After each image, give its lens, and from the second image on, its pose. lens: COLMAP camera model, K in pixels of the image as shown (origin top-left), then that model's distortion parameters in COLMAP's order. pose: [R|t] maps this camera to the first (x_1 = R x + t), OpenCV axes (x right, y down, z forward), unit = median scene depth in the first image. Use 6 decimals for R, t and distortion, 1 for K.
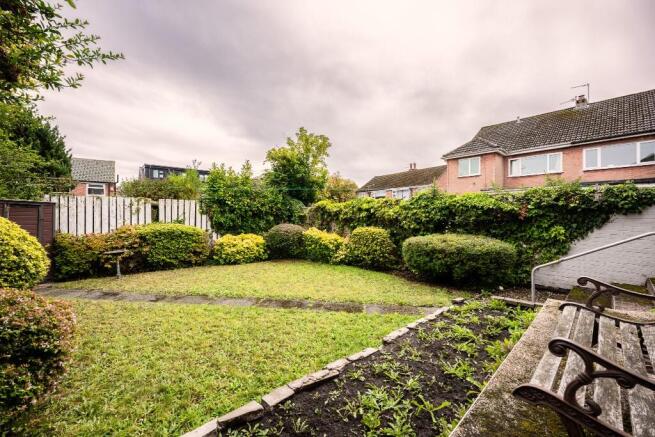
lens RADIAL K [[258.9, 0, 330.4], [0, 258.9, 216.1], [0, 0, 1]] dist [0.001420, -0.000412]
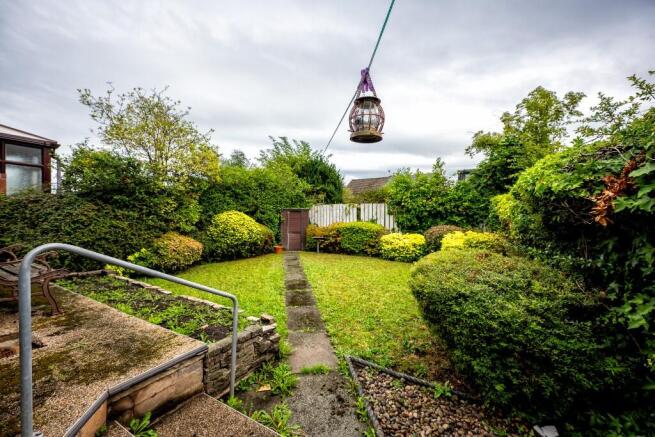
lens RADIAL K [[258.9, 0, 330.7], [0, 258.9, 218.1], [0, 0, 1]] dist [0.001420, -0.000412]
pose [[0.321294, 0.006265, -0.946959, 0.561459], [-0.005328, 0.999974, 0.004808, 0.003929], [0.946965, 0.003501, 0.321319, 0.397461]]
